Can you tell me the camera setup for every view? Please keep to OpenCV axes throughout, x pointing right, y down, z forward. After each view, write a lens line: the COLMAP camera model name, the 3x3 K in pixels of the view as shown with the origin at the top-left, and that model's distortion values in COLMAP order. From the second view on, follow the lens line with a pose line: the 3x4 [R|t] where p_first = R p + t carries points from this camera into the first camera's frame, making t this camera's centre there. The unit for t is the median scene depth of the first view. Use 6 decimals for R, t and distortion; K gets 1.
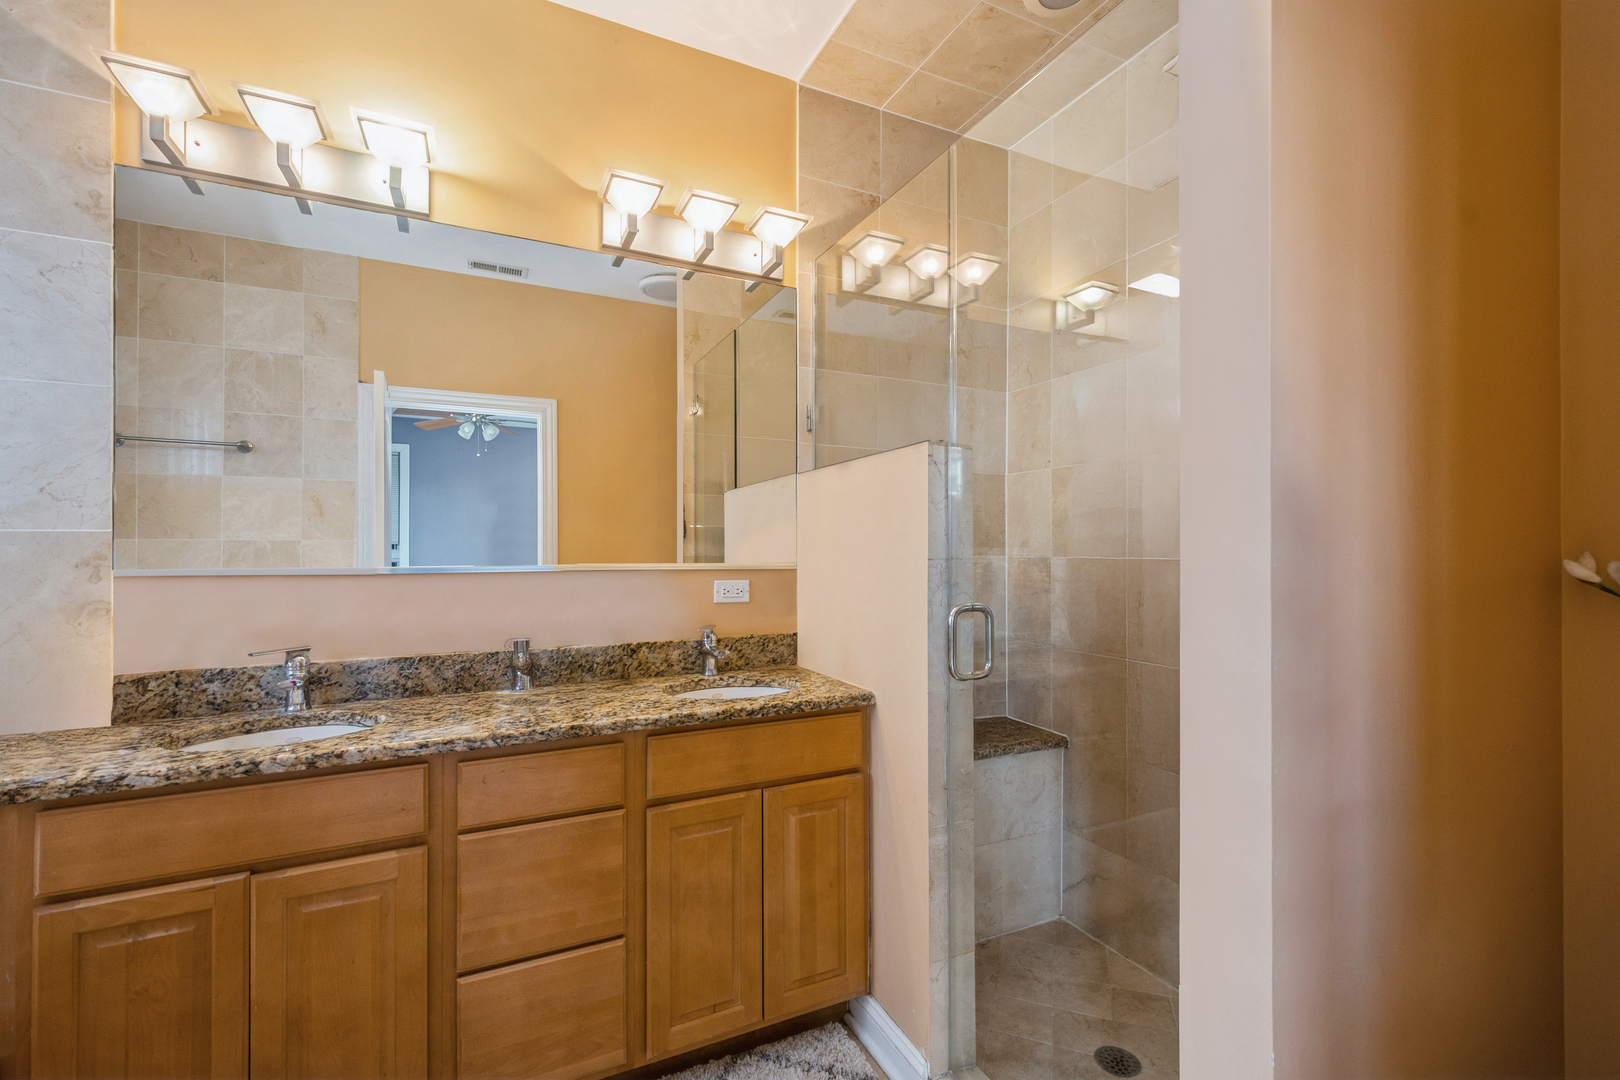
lens RADIAL K [[716.1, 0, 814.3], [0, 716.1, 546.8], [0, 0, 1]] dist [0.009318, -0.000605]
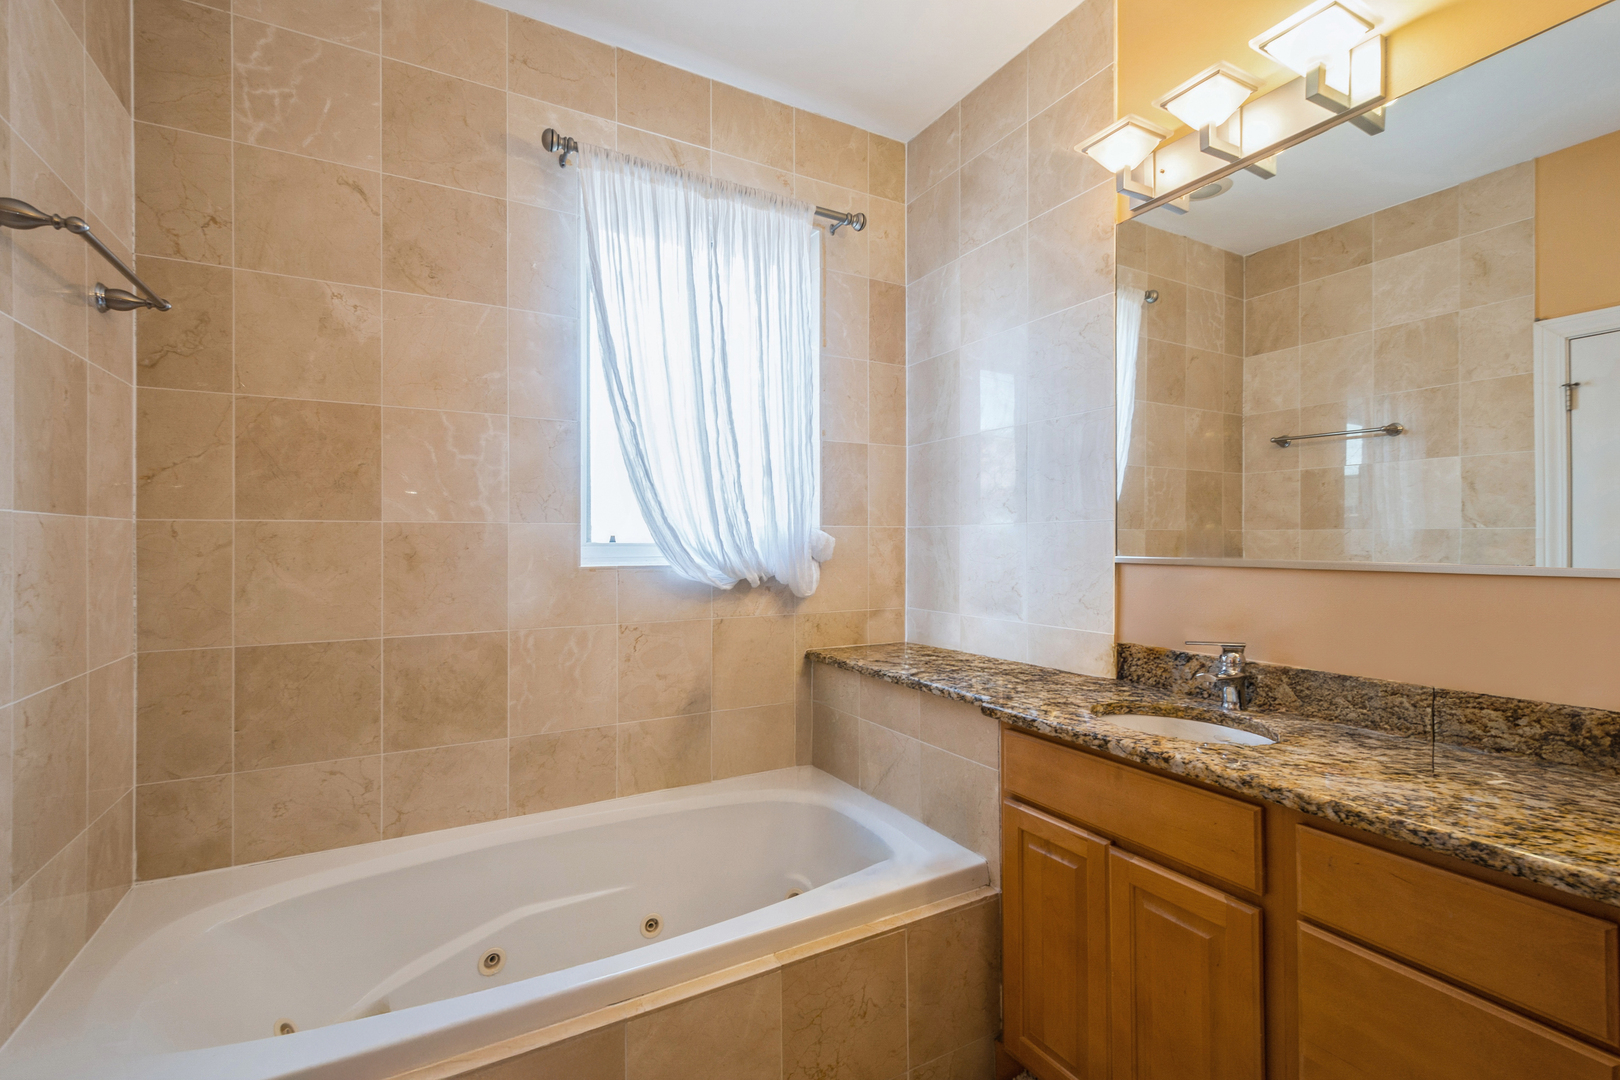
lens RADIAL K [[716.1, 0, 811.2], [0, 716.1, 536.0], [0, 0, 1]] dist [0.009318, -0.000605]
pose [[0.049775, -0.006410, -0.998740, 0.223301], [0.005443, 0.999966, -0.006147, 0.001436], [0.998746, -0.005131, 0.049809, 0.432264]]
